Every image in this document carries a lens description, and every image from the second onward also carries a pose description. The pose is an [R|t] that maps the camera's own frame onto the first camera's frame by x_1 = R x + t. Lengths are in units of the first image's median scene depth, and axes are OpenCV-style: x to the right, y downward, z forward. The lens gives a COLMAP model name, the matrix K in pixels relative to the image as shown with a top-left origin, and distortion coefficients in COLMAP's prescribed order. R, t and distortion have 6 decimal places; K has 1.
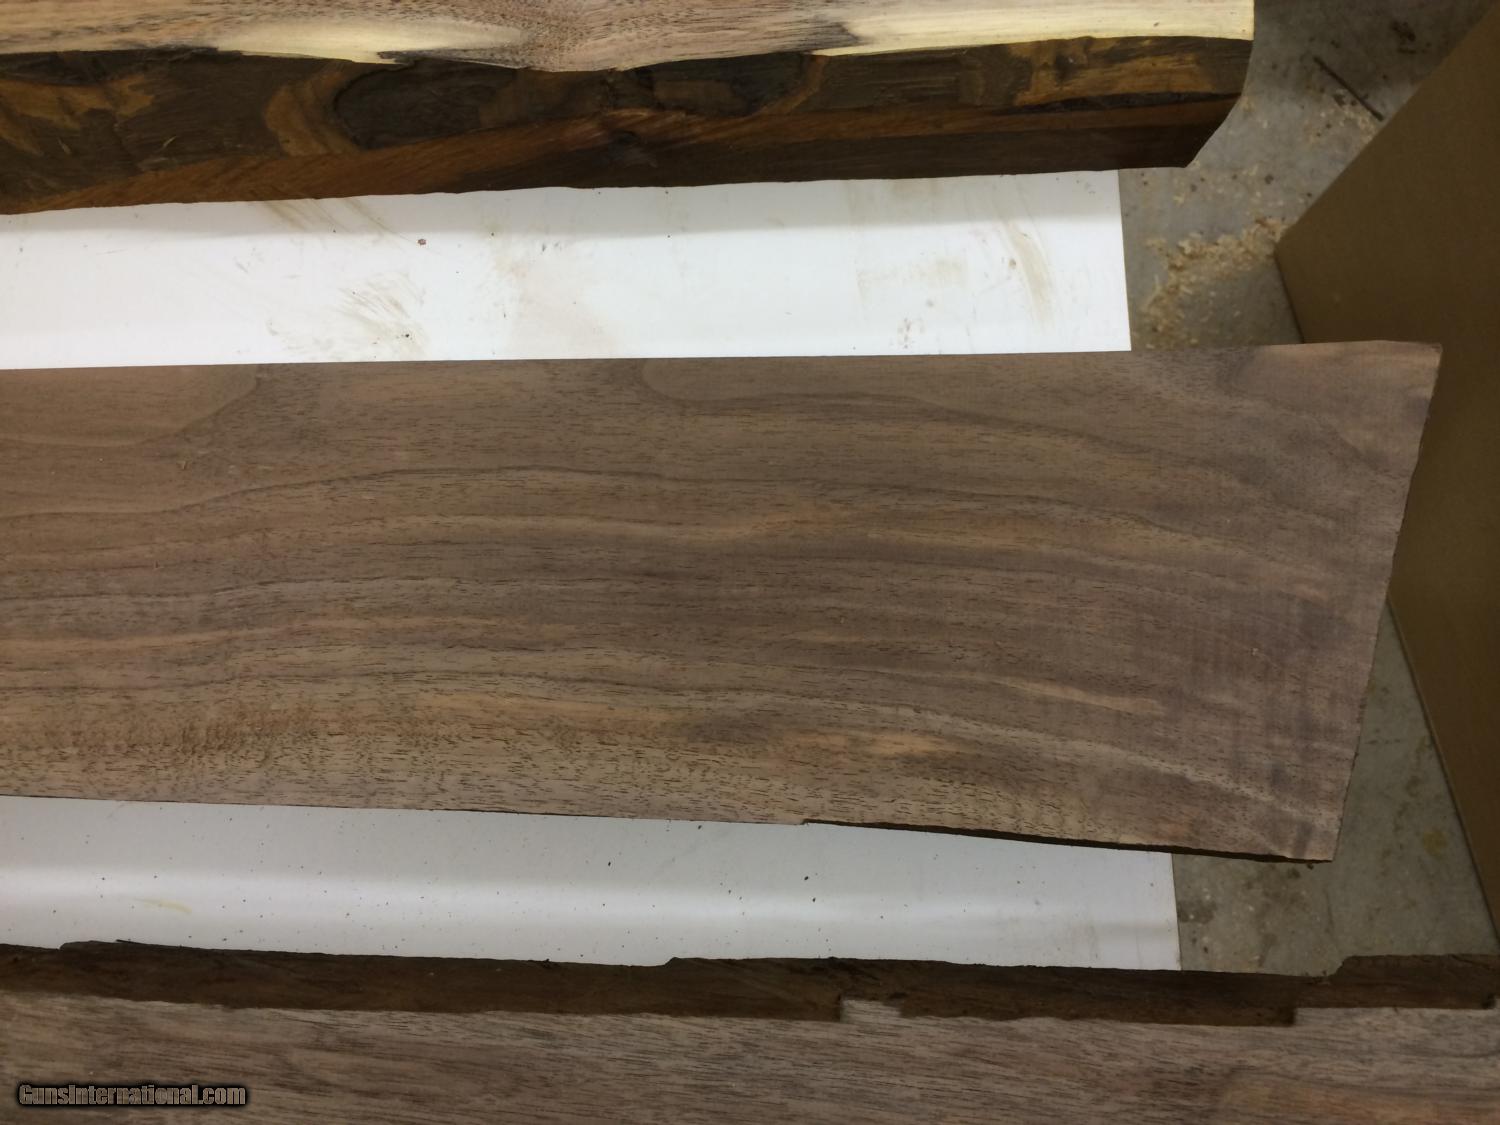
lens RADIAL K [[1313.5, 0, 750.0], [0, 1313.5, 563.5], [0, 0, 1]] dist [0.053293, -0.066310]
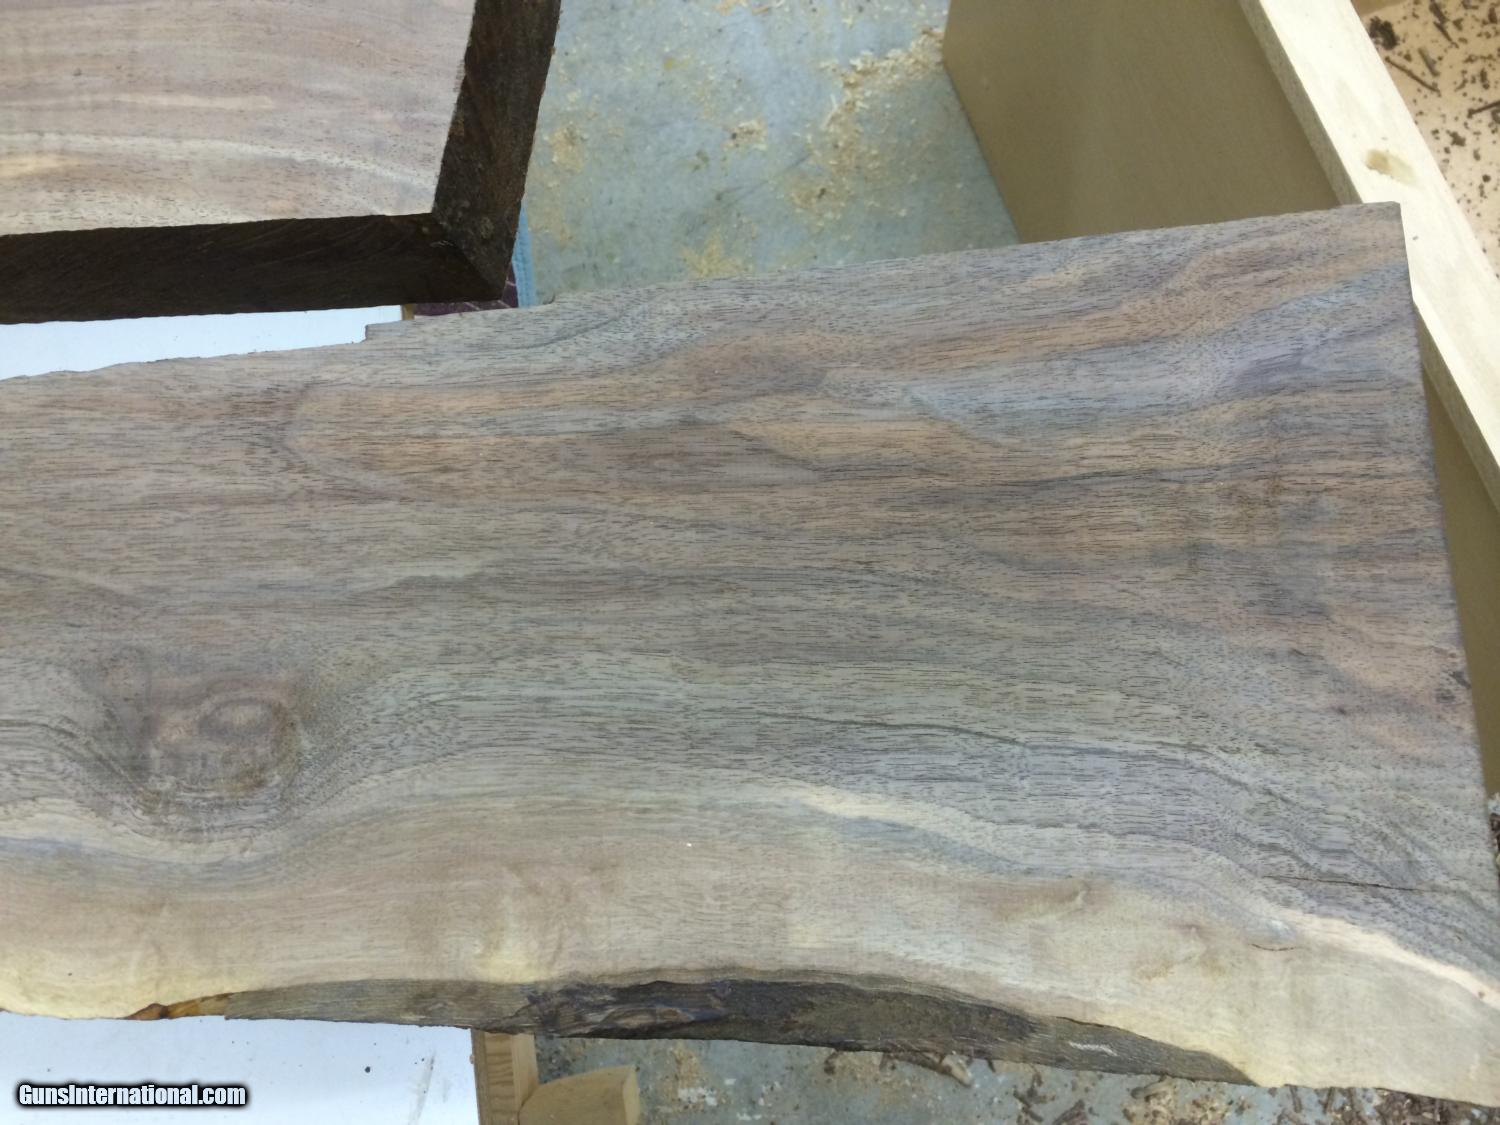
lens RADIAL K [[1313.5, 0, 751.5], [0, 1313.5, 562.3], [0, 0, 1]] dist [0.053293, -0.066310]
pose [[0.992203, -0.124381, 0.007892, 0.642432], [0.124572, 0.991694, -0.032004, 0.558619], [-0.003846, 0.032738, 0.999457, -0.043521]]
